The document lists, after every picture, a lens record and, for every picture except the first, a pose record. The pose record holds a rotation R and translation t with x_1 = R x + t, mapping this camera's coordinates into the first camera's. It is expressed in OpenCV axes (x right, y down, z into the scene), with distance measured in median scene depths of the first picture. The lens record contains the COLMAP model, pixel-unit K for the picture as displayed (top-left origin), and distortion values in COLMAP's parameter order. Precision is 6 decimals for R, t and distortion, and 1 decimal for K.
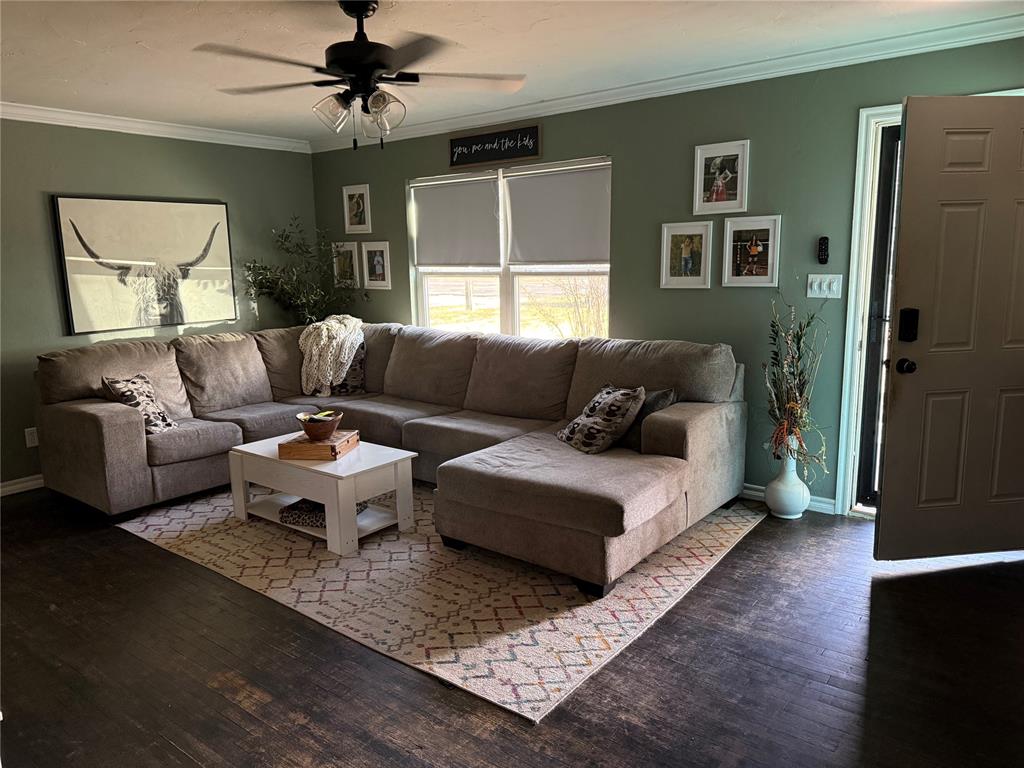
lens RADIAL K [[710.8, 0, 512.0], [0, 710.8, 384.0], [0, 0, 1]] dist [0.066685, -0.107745]
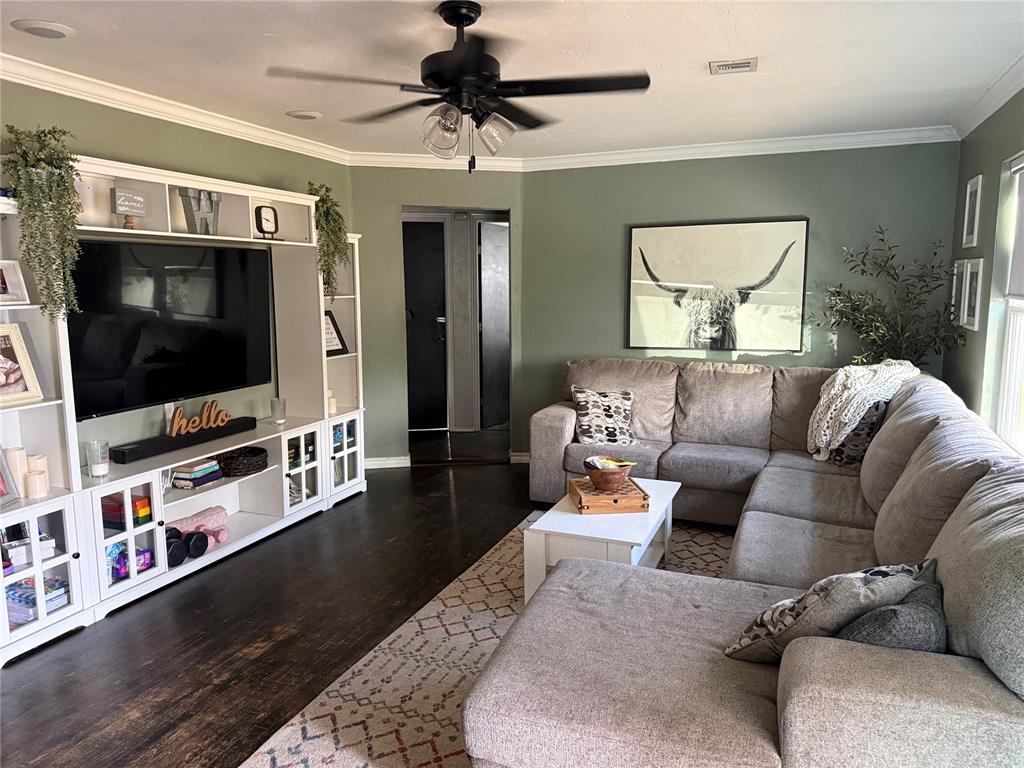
lens RADIAL K [[710.8, 0, 512.0], [0, 710.8, 384.0], [0, 0, 1]] dist [0.066685, -0.107745]
pose [[0.274840, 0.150450, -0.949646, 0.398658], [-0.167930, 0.980012, 0.106660, -0.096272], [0.946711, 0.130160, 0.294612, 0.469148]]
